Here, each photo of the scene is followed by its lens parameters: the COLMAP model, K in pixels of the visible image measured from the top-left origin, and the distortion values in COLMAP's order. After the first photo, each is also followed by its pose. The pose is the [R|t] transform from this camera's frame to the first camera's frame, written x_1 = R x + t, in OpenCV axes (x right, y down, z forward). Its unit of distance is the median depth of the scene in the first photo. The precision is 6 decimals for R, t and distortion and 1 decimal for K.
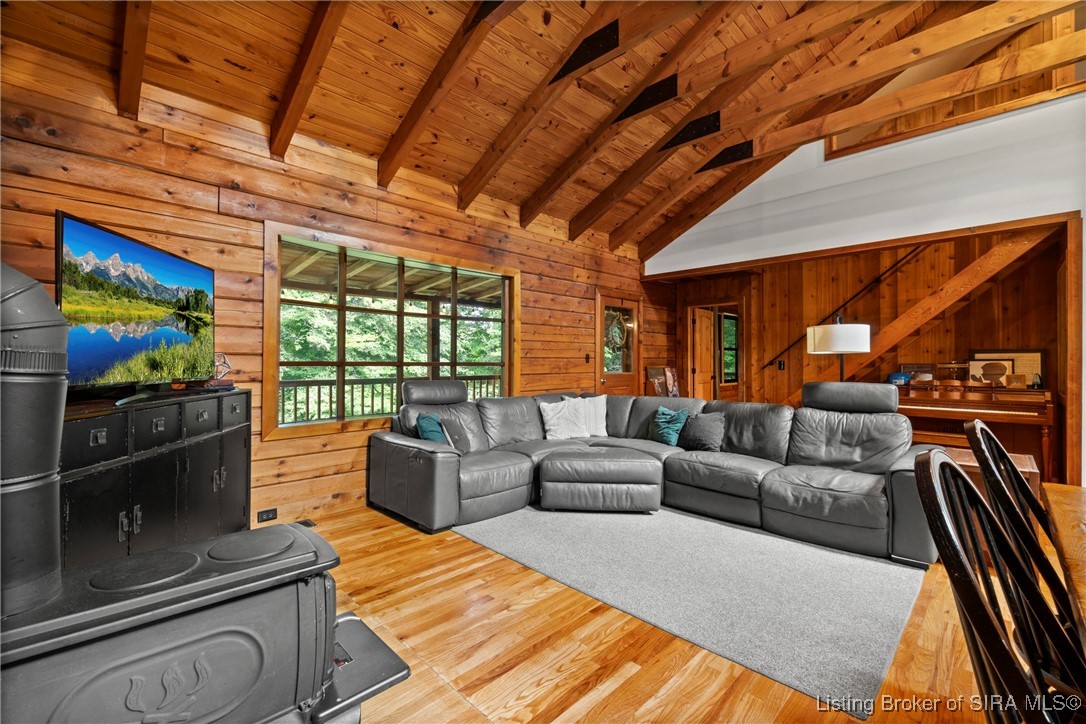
lens RADIAL K [[463.2, 0, 543.8], [0, 463.2, 359.3], [0, 0, 1]] dist [0.000127, 0.000123]
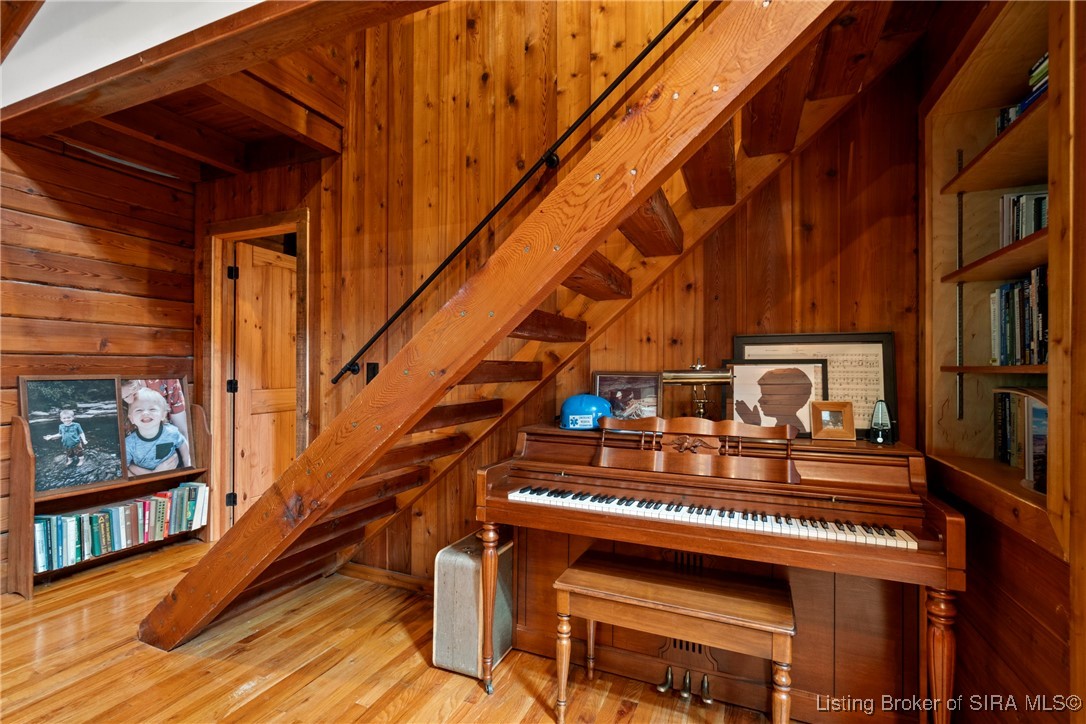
lens RADIAL K [[487.5, 0, 544.9], [0, 487.5, 364.4], [0, 0, 1]] dist [-0.024787, 0.000087]
pose [[0.925849, 0.005726, 0.377851, 0.645010], [-0.006332, 0.999980, 0.000361, 0.004434], [-0.377841, -0.002726, 0.925866, 0.711144]]
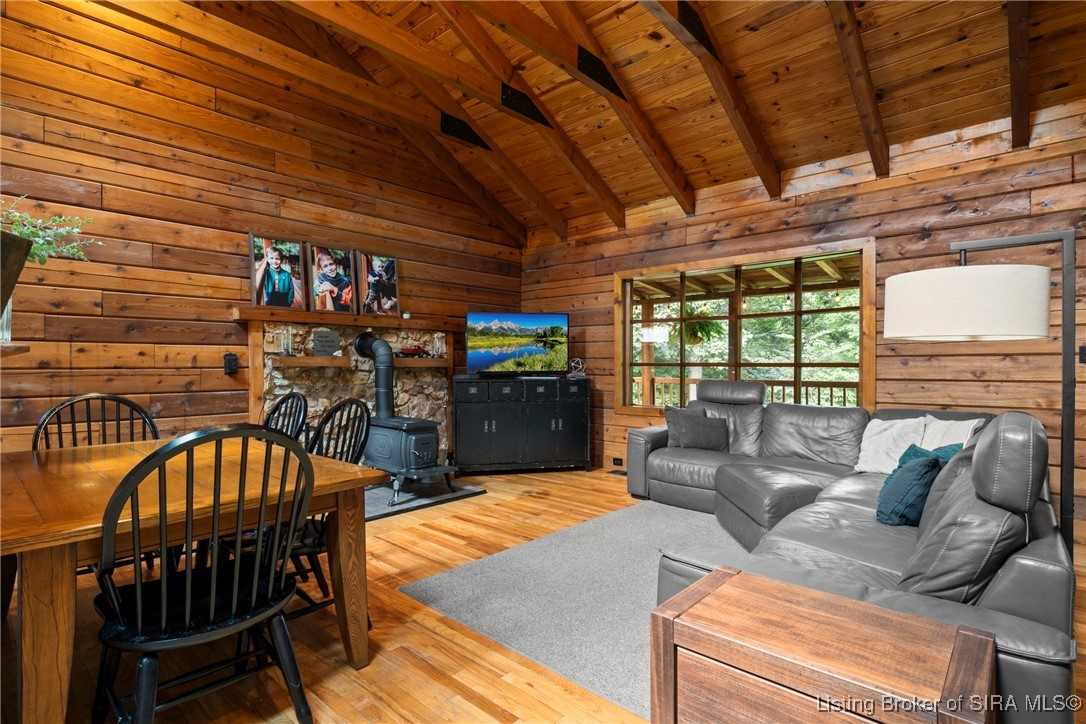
lens RADIAL K [[542.8, 0, 539.0], [0, 542.8, 365.2], [0, 0, 1]] dist [0.003265, 0.000189]
pose [[0.037123, 0.002725, -0.999307, 0.811221], [0.006807, 0.999972, 0.002980, 0.004265], [0.999288, -0.006912, 0.037103, 0.448086]]
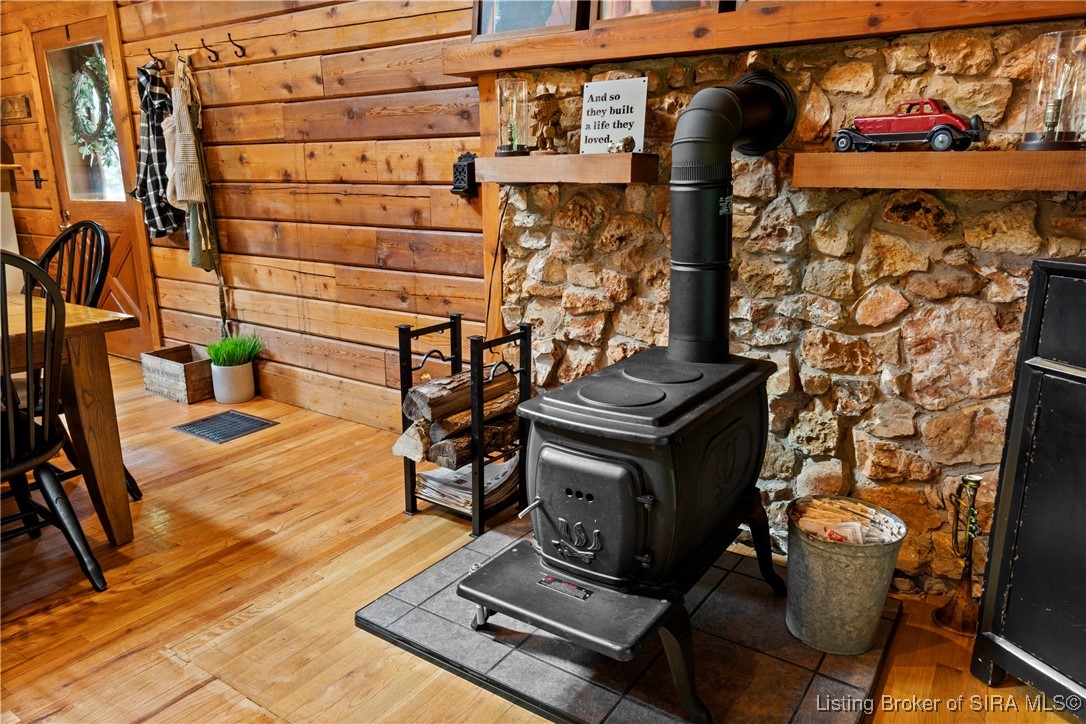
lens RADIAL K [[732.2, 0, 543.0], [0, 732.2, 362.0], [0, 0, 1]] dist [-0.000174, -0.000098]
pose [[-0.983130, 0.045319, -0.177208, -0.076754], [0.001148, 0.970329, 0.241786, 0.004181], [0.182907, 0.237503, -0.954011, 0.585888]]
